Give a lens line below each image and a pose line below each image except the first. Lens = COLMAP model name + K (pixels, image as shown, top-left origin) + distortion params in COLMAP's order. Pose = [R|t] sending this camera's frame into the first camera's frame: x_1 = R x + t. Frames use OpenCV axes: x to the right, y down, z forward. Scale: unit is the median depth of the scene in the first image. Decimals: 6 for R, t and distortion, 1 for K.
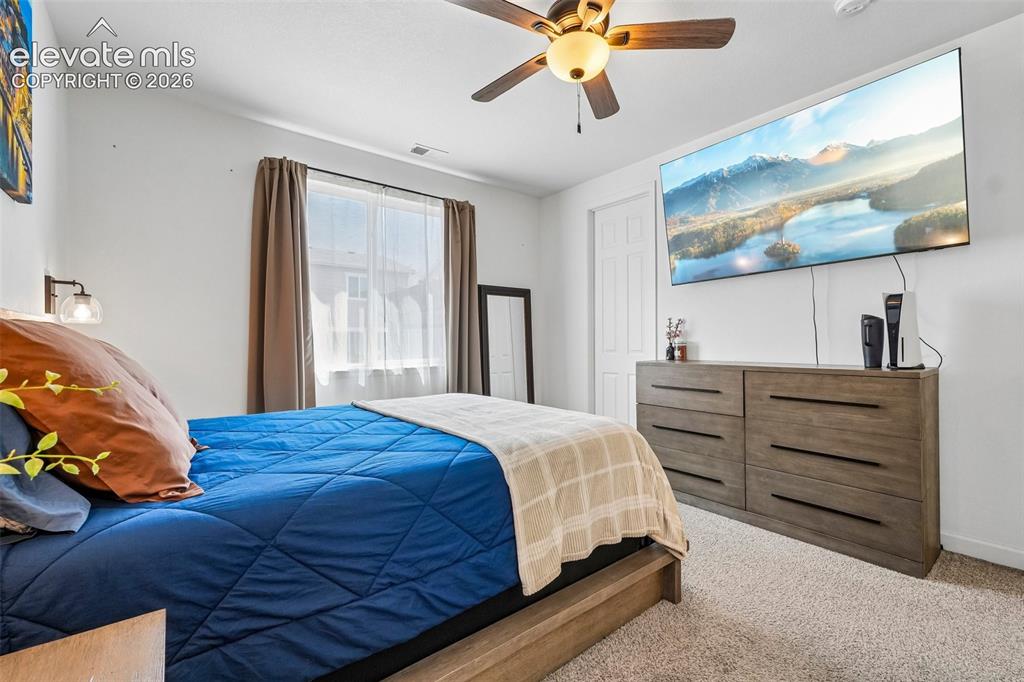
lens RADIAL K [[434.9, 0, 516.4], [0, 434.9, 342.0], [0, 0, 1]] dist [-0.006422, 0.004466]
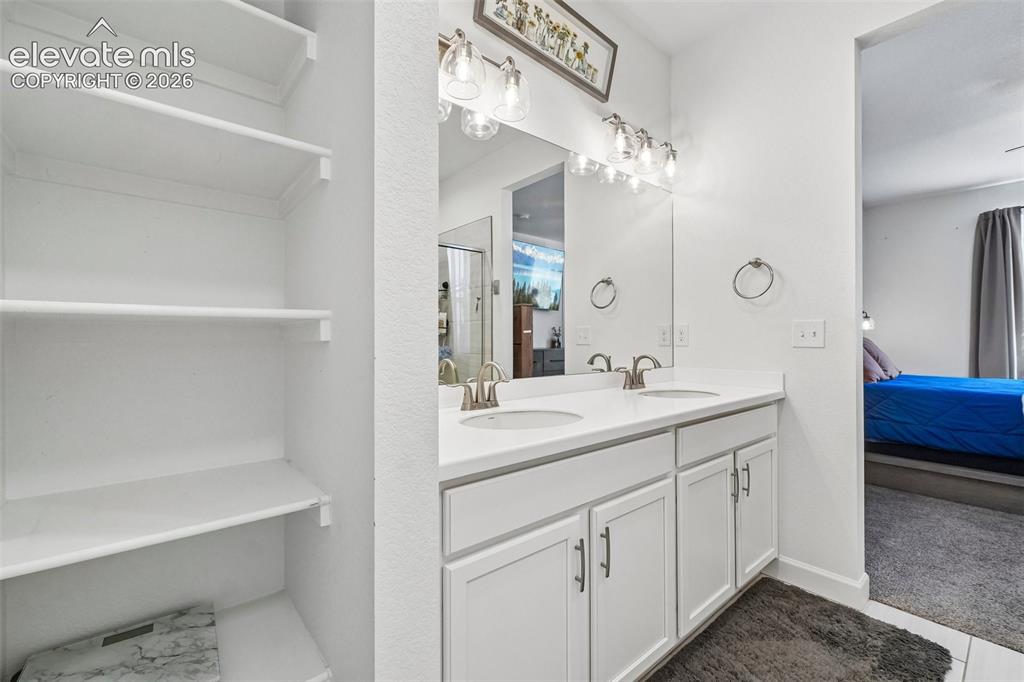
lens RADIAL K [[460.6, 0, 513.3], [0, 460.6, 326.5], [0, 0, 1]] dist [0.000322, 0.000416]
pose [[-0.002799, -0.016300, -0.999863, 1.097376], [0.000863, 0.999867, -0.016302, -0.000927], [0.999996, -0.000908, -0.002785, -0.681582]]
